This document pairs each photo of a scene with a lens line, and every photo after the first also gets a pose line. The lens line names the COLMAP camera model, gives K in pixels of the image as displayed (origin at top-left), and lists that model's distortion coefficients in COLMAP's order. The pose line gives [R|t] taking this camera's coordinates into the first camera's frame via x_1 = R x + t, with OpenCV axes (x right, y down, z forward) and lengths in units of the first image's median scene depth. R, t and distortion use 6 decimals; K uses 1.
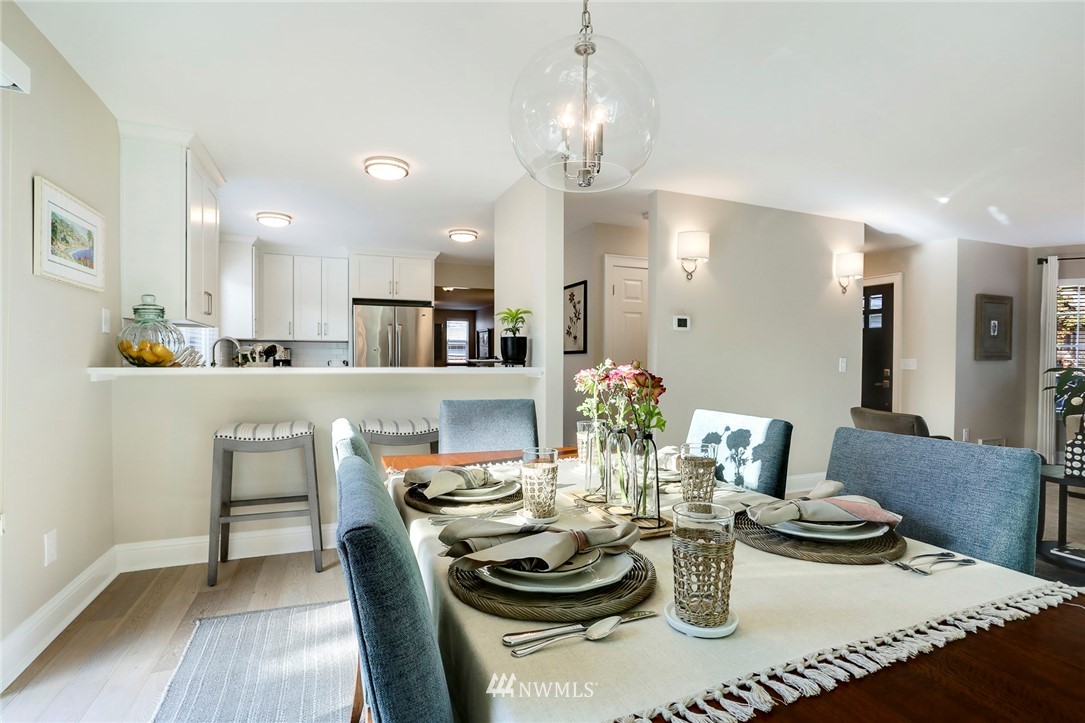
lens RADIAL K [[531.8, 0, 544.4], [0, 531.8, 359.9], [0, 0, 1]] dist [-0.038664, 0.026844]
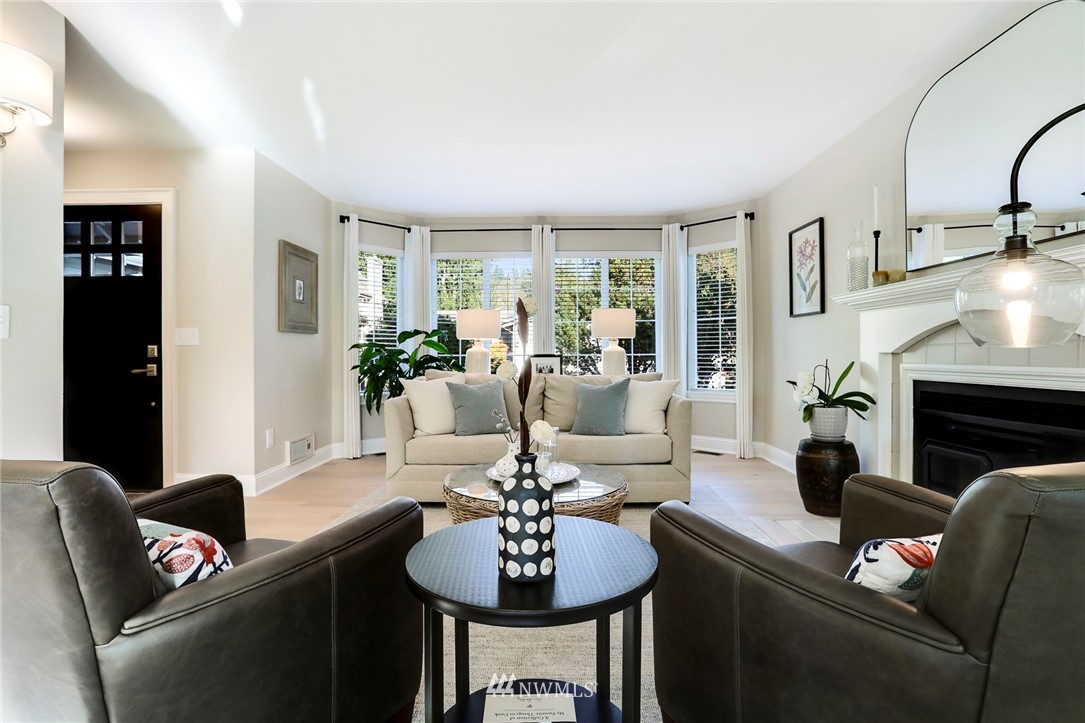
lens RADIAL K [[531.8, 0, 544.4], [0, 531.8, 359.9], [0, 0, 1]] dist [-0.038664, 0.026844]
pose [[0.401829, -0.017587, 0.915546, 0.301683], [0.005740, 0.999844, 0.016687, 0.028589], [-0.915697, -0.001450, 0.401868, 0.371577]]
